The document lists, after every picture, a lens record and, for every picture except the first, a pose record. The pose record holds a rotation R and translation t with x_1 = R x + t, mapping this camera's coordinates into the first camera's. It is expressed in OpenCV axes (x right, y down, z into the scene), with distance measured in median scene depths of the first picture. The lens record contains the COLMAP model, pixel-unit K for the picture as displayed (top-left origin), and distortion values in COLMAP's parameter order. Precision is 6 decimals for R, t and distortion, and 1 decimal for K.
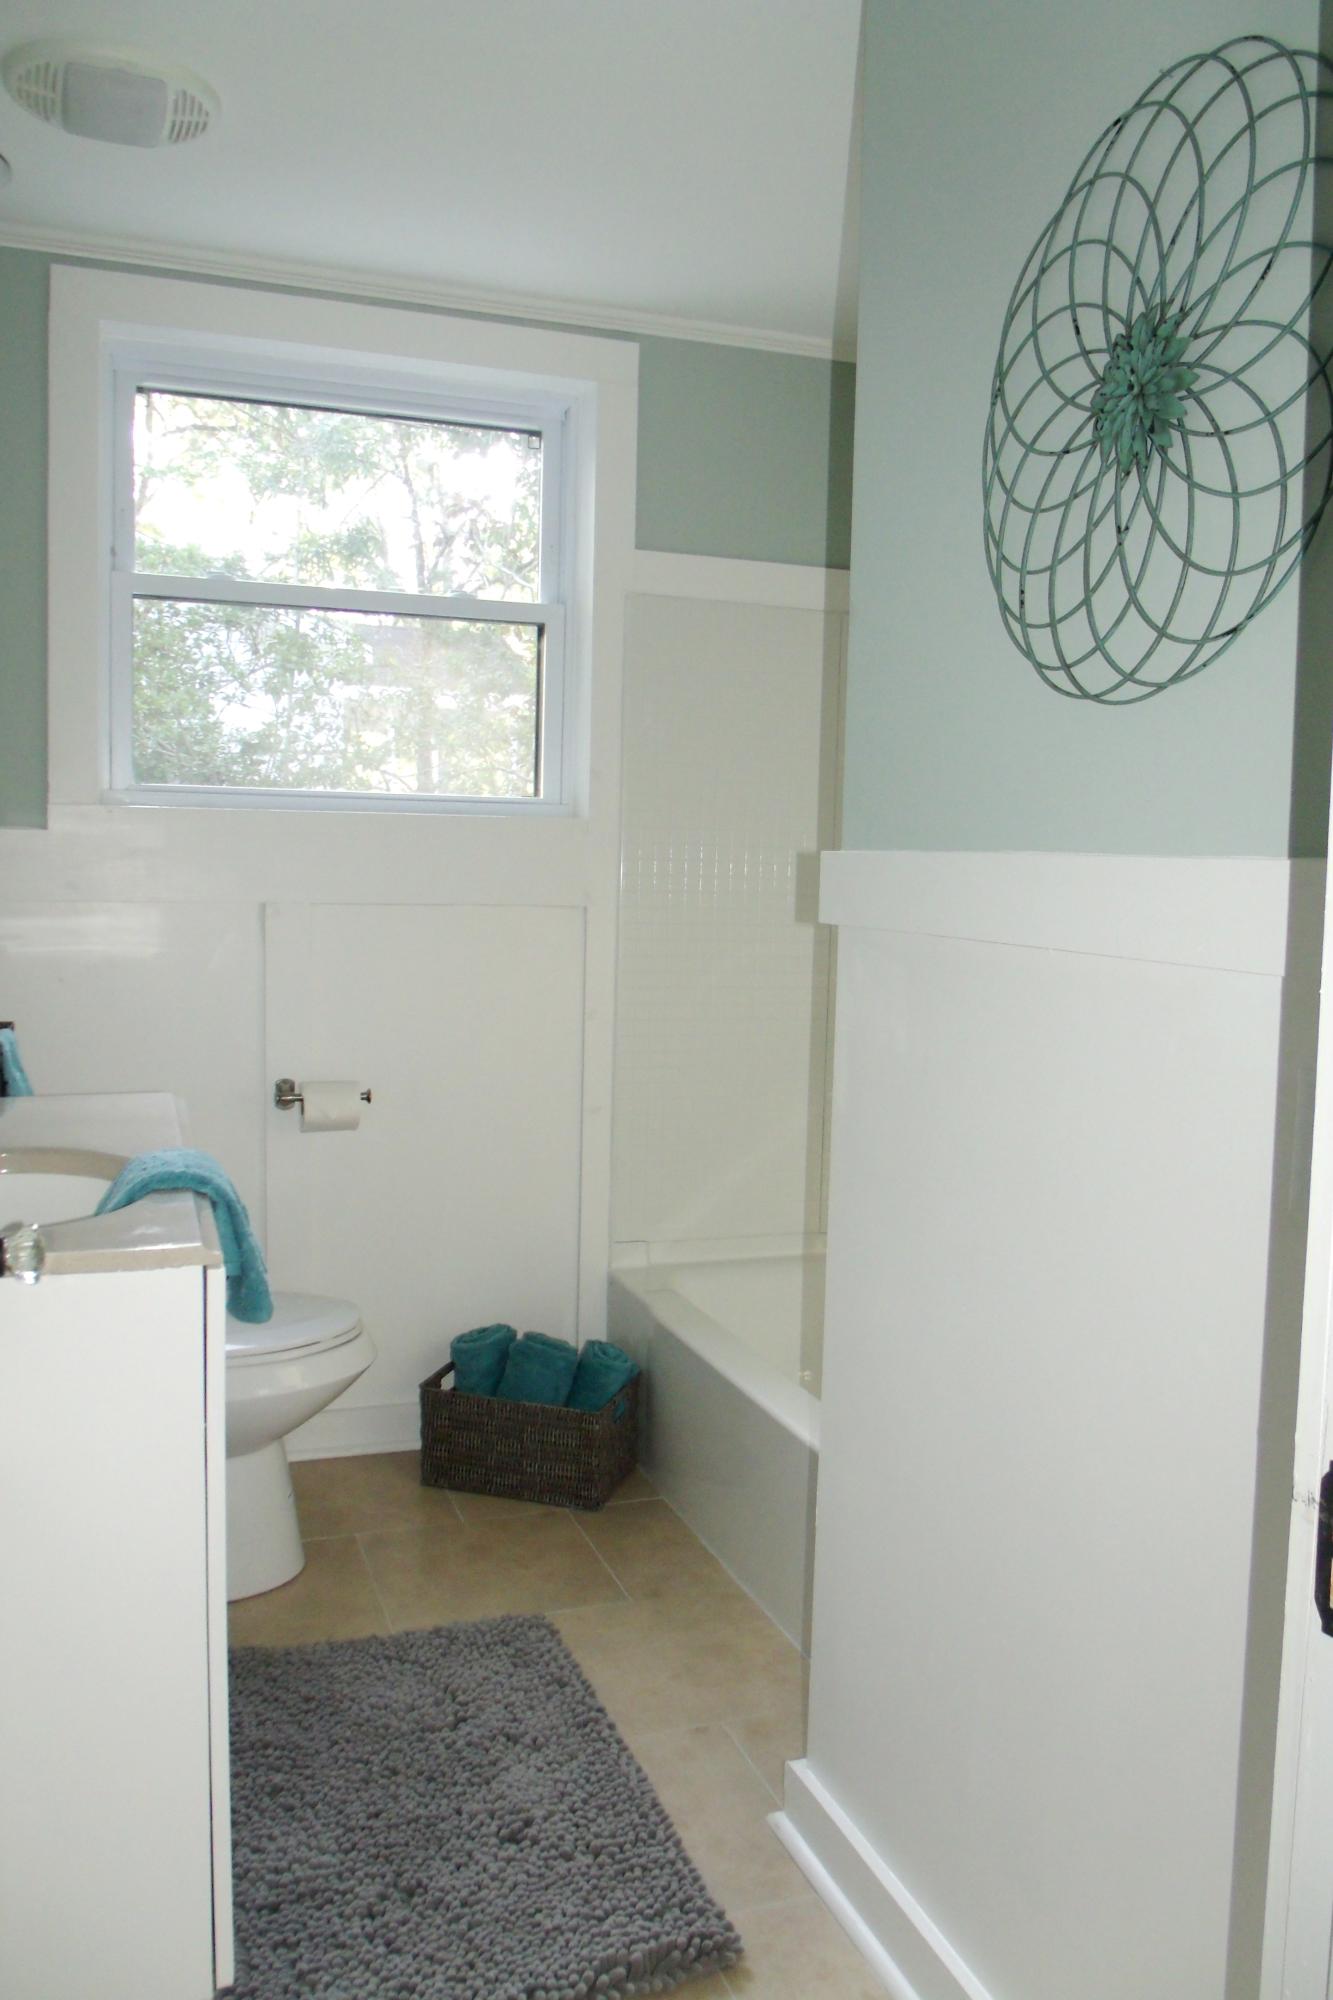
lens RADIAL K [[1637.2, 0, 667.7], [0, 1637.2, 985.0], [0, 0, 1]] dist [-0.013883, -0.044215]
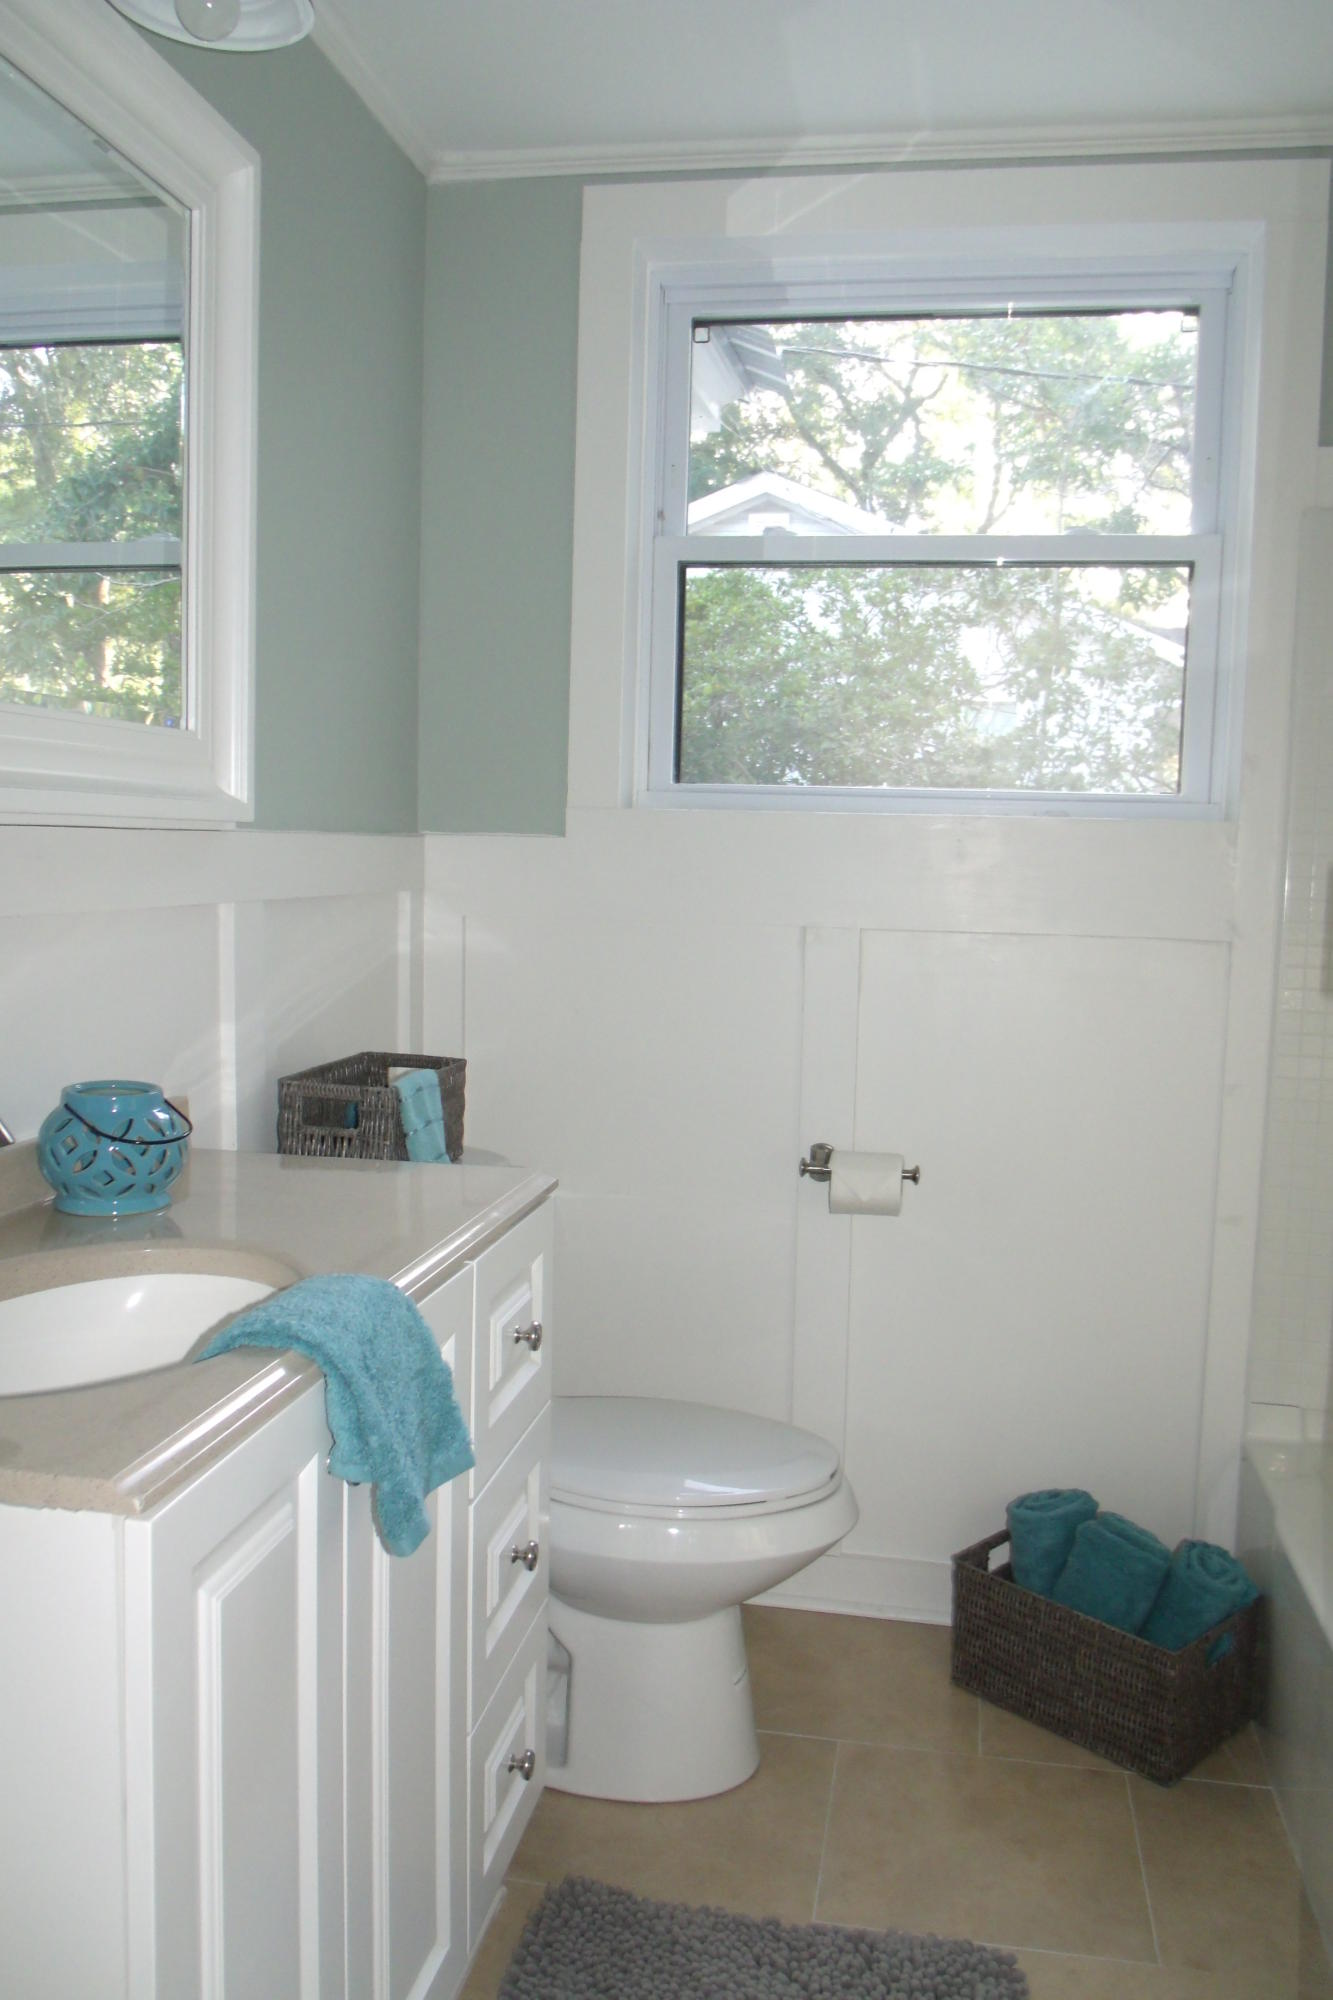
lens RADIAL K [[1637.2, 0, 667.7], [0, 1637.2, 985.0], [0, 0, 1]] dist [-0.013883, -0.044215]
pose [[0.872097, 0.038635, -0.487806, 0.094097], [-0.042685, 0.999085, 0.002816, -0.020453], [0.487468, 0.018366, 0.872948, 0.254896]]
